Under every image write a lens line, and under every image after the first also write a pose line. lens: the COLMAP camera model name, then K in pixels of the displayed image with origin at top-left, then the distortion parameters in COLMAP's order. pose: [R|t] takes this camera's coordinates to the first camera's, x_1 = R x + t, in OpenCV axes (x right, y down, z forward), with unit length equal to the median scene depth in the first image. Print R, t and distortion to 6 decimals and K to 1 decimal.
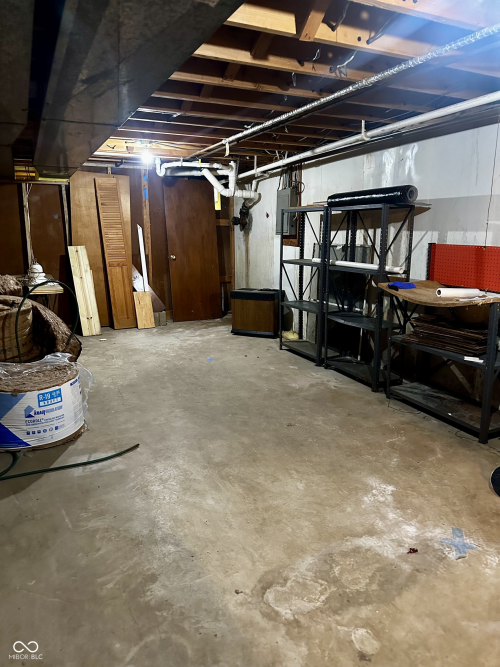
lens RADIAL K [[458.6, 0, 250.0], [0, 458.6, 333.5], [0, 0, 1]] dist [0.078311, -0.098734]
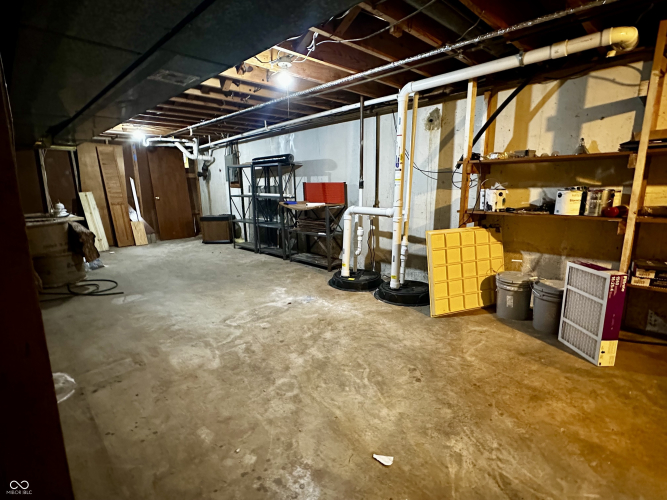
lens RADIAL K [[332.3, 0, 333.5], [0, 332.3, 250.0], [0, 0, 1]] dist [-0.000793, -0.001137]
pose [[0.941407, -0.080510, 0.327521, 0.009146], [0.090013, 0.995843, -0.013933, 0.095799], [-0.325038, 0.042598, 0.944741, -0.292218]]
